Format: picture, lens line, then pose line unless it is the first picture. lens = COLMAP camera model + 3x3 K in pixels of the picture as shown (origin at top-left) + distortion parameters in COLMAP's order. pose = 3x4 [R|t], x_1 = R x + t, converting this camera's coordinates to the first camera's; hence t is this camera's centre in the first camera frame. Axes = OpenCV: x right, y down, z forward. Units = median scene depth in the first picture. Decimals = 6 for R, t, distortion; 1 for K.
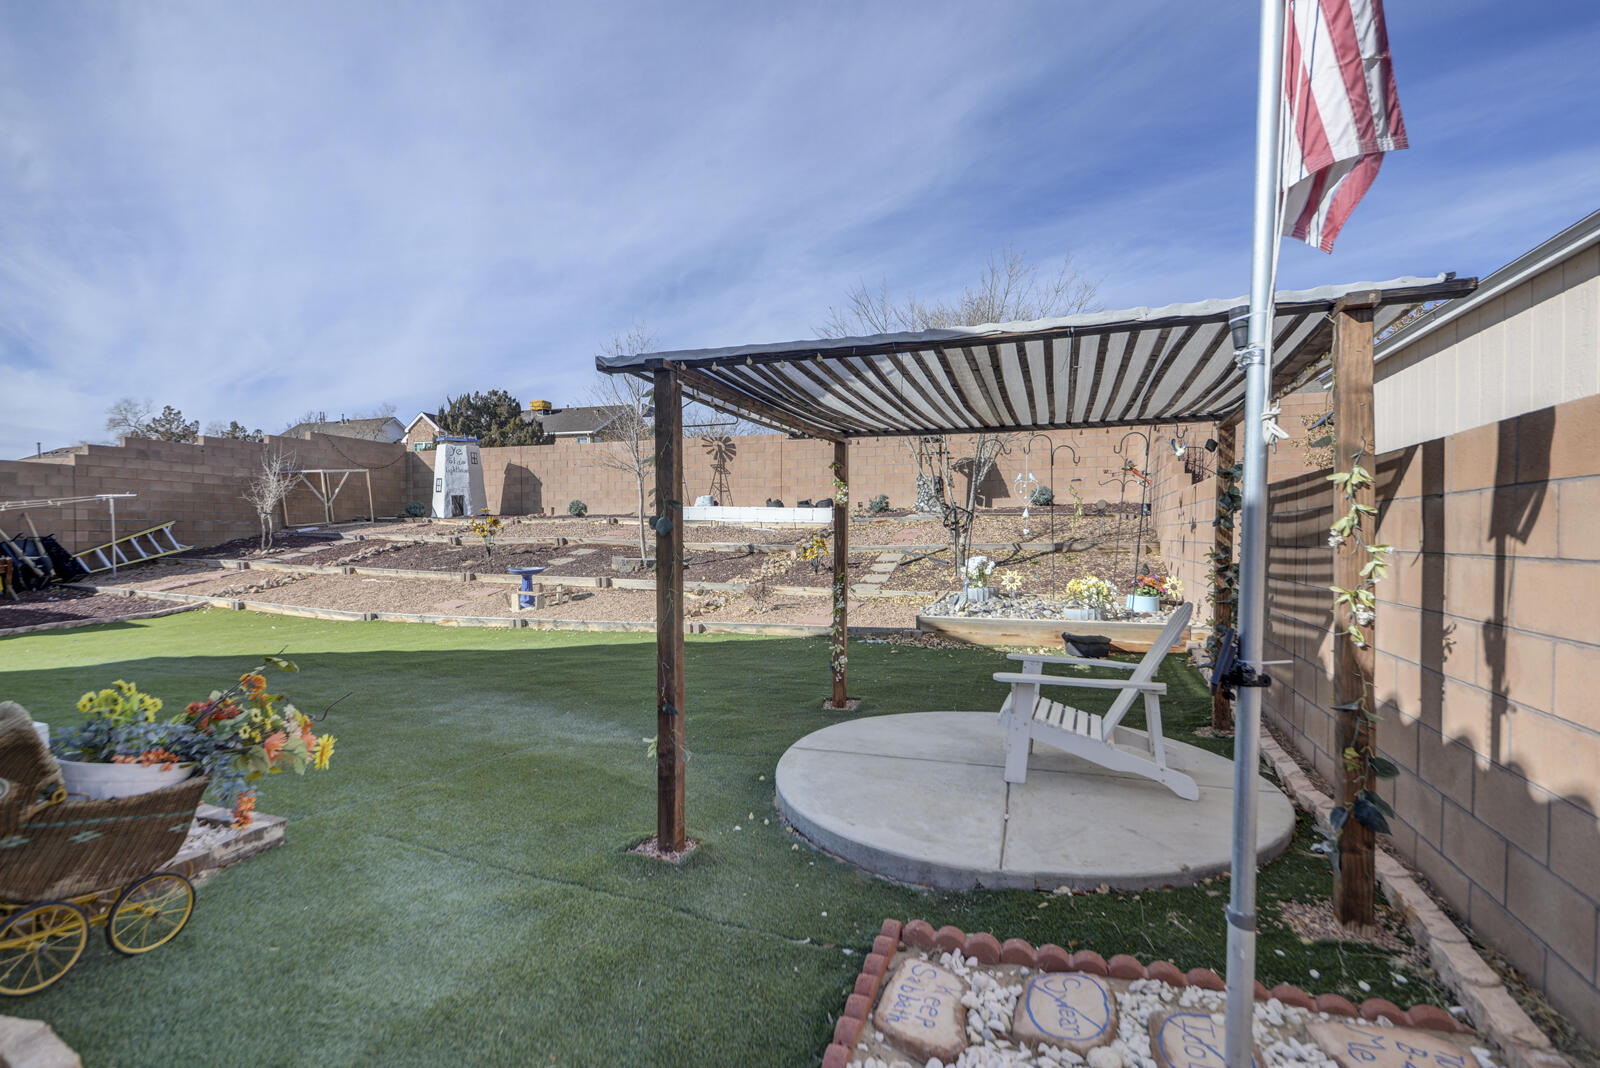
lens RADIAL K [[771.3, 0, 800.0], [0, 771.3, 534.0], [0, 0, 1]] dist [0.041748, -0.000357]
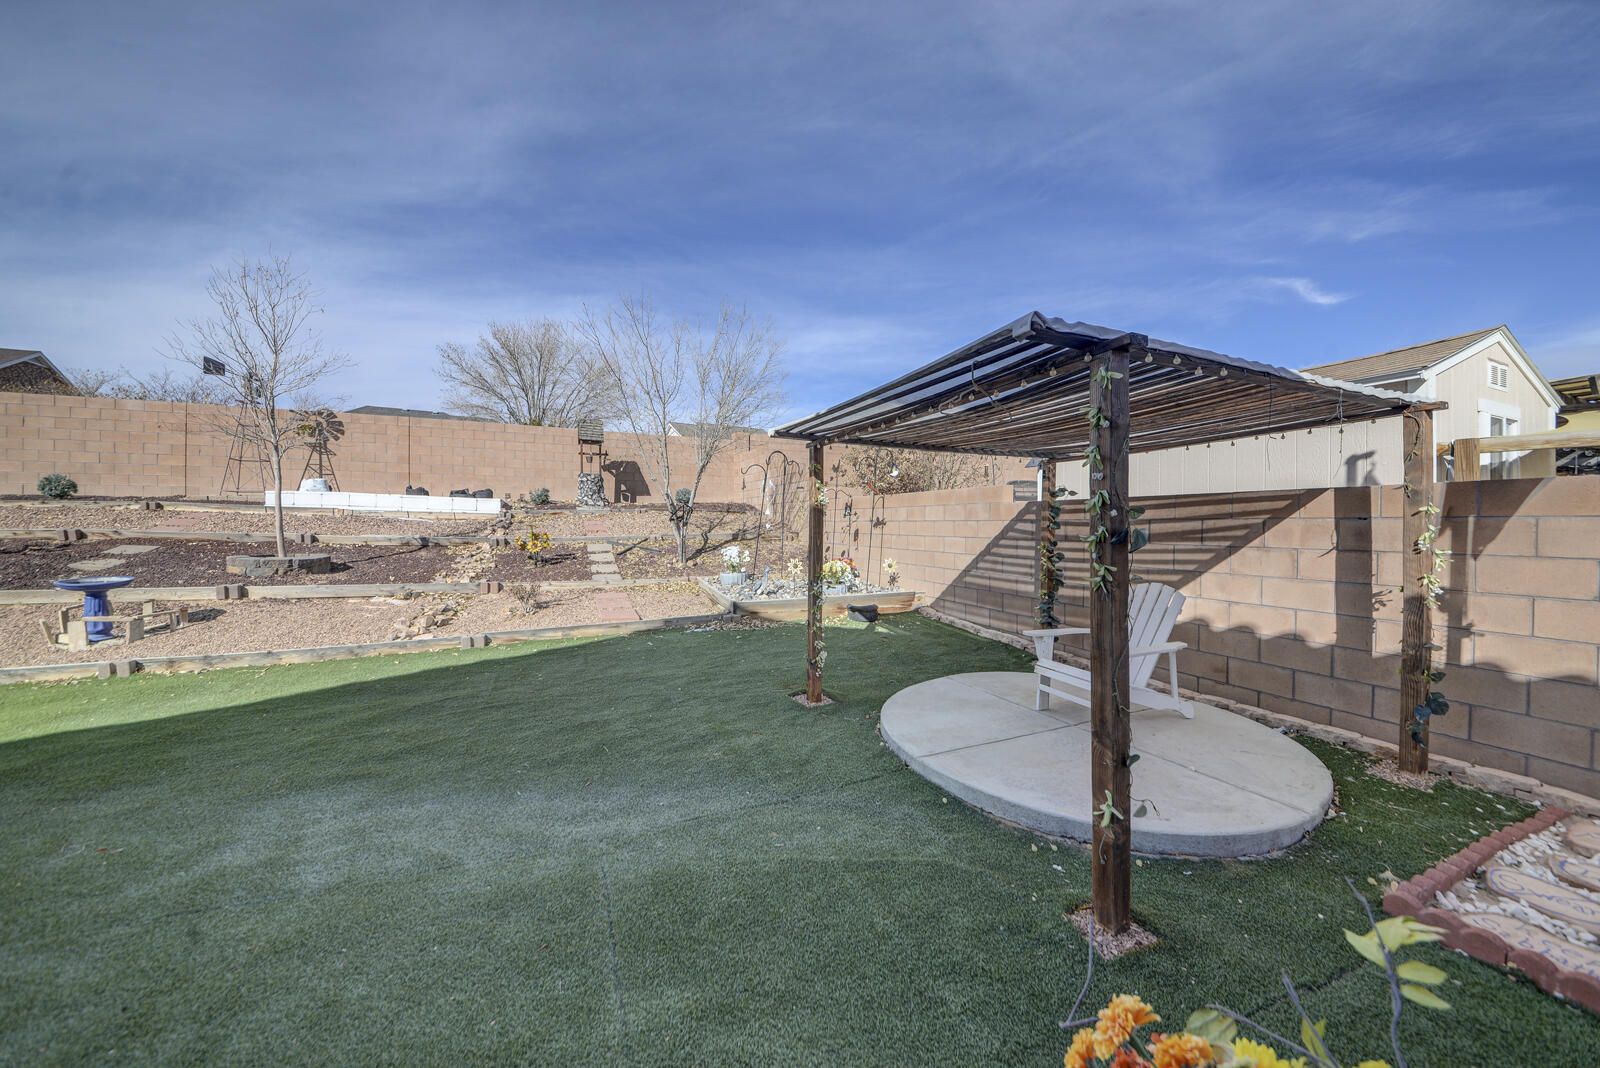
lens RADIAL K [[566.7, 0, 808.5], [0, 566.7, 525.6], [0, 0, 1]] dist [0.021727, -0.012063]
pose [[0.714408, 0.001820, 0.699727, -0.260740], [-0.007400, 0.999960, 0.004954, -0.007718], [-0.699690, -0.008717, 0.714393, 0.250574]]
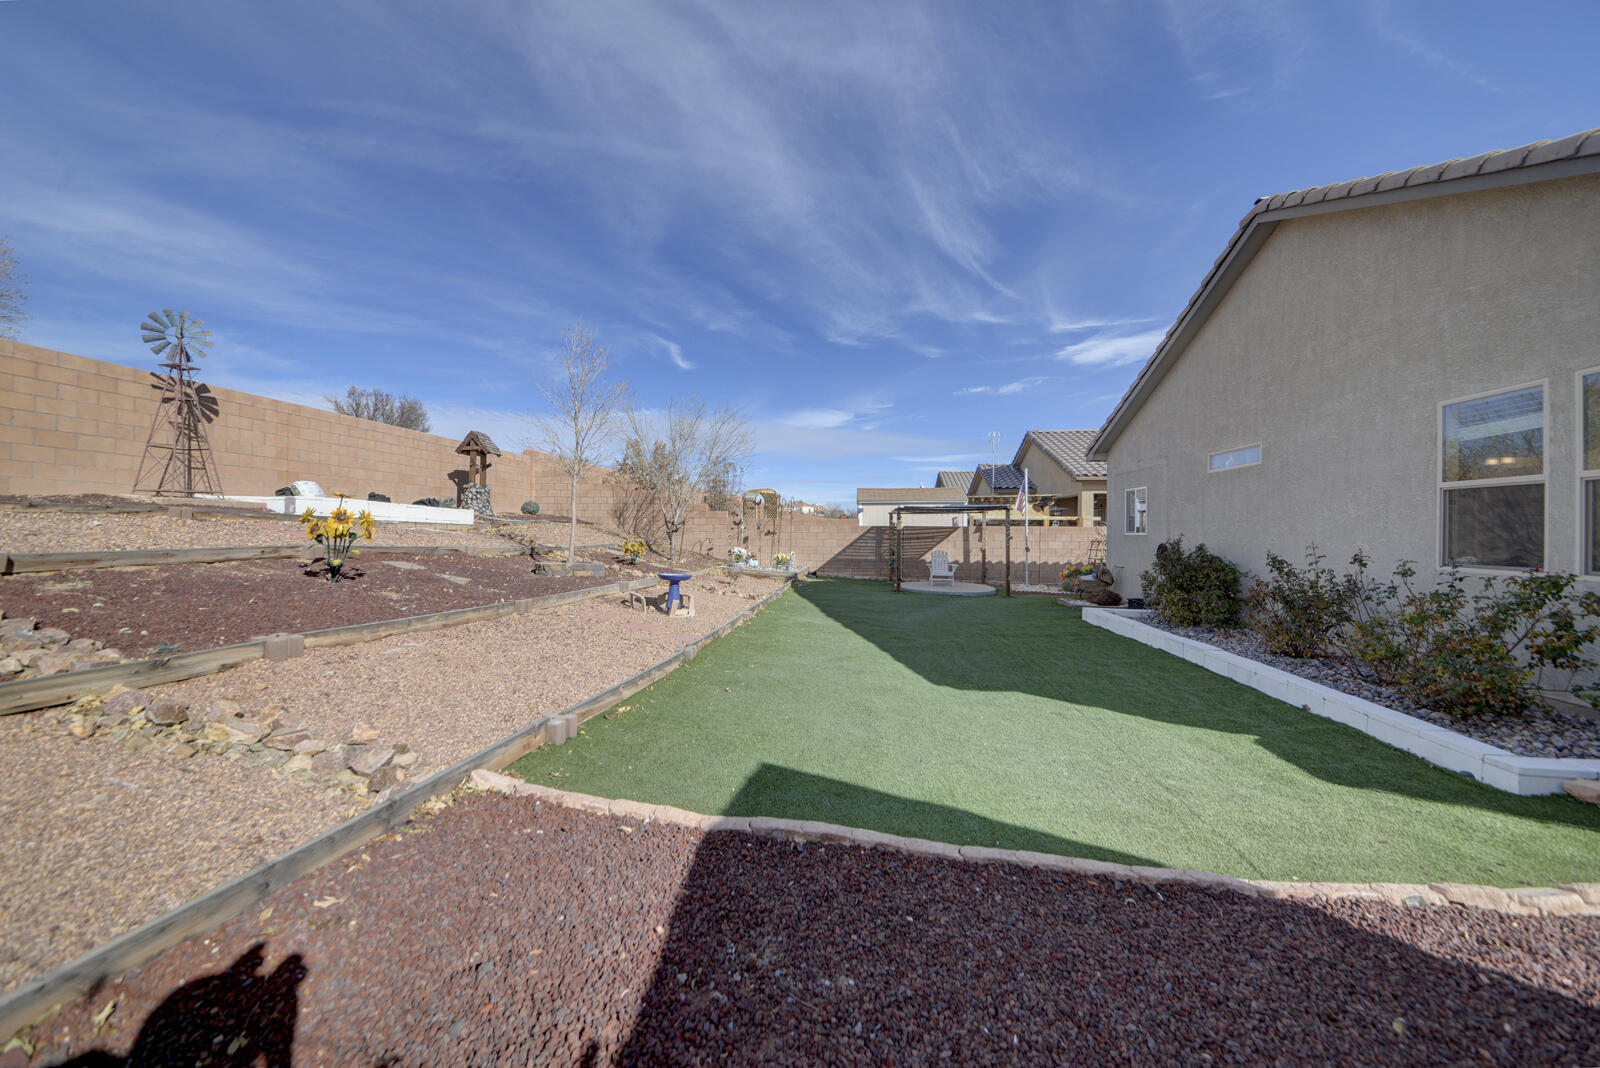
lens RADIAL K [[582.2, 0, 851.9], [0, 582.2, 541.0], [0, 0, 1]] dist [0.058002, -0.000028]
pose [[-0.257308, -0.012565, 0.966248, -1.217935], [-0.009995, 0.999897, 0.010340, -0.005339], [-0.966278, -0.006997, -0.257407, 0.968059]]
